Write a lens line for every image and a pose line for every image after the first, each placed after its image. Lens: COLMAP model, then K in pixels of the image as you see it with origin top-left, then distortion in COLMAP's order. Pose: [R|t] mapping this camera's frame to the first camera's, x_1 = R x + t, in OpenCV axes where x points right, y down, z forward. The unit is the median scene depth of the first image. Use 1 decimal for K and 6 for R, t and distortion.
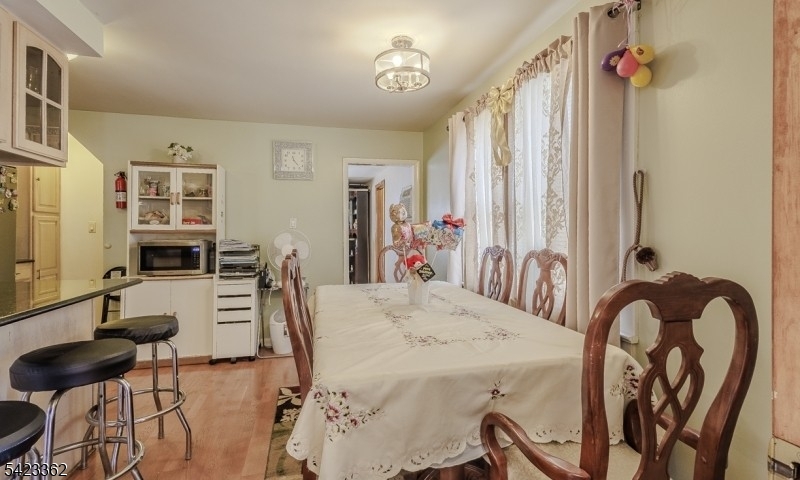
lens RADIAL K [[378.0, 0, 402.4], [0, 378.0, 221.9], [0, 0, 1]] dist [0.001295, 0.000290]
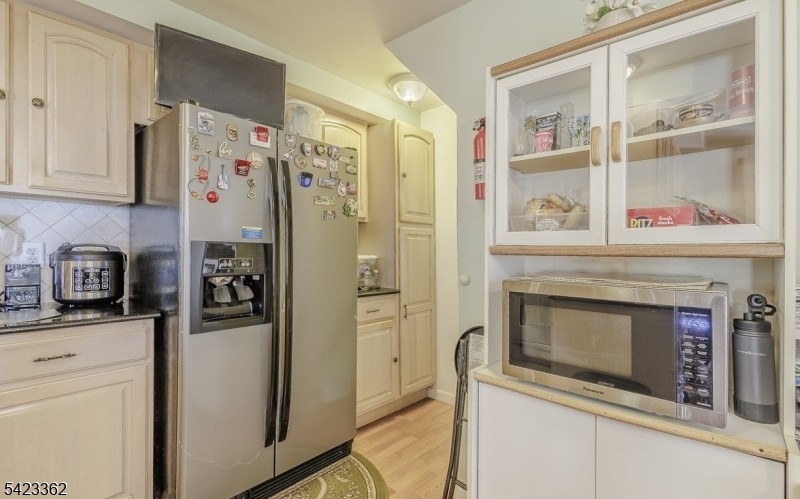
lens RADIAL K [[374.5, 0, 402.6], [0, 374.5, 253.1], [0, 0, 1]] dist [0.001725, 0.000477]
pose [[0.557986, 0.010200, -0.829787, -0.435787], [0.013491, 0.999681, 0.021360, 0.018324], [0.829740, -0.023114, 0.557671, 0.685039]]
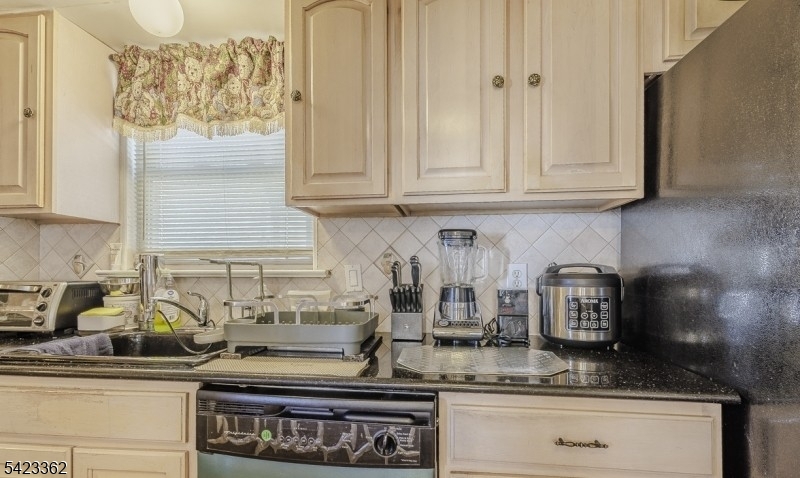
lens RADIAL K [[368.0, 0, 401.7], [0, 368.0, 267.3], [0, 0, 1]] dist [-0.000643, -0.000297]
pose [[-0.357743, -0.004891, -0.933807, -0.686676], [0.029251, 0.999437, -0.016441, 0.015388], [0.933362, -0.033196, -0.357399, 0.583370]]
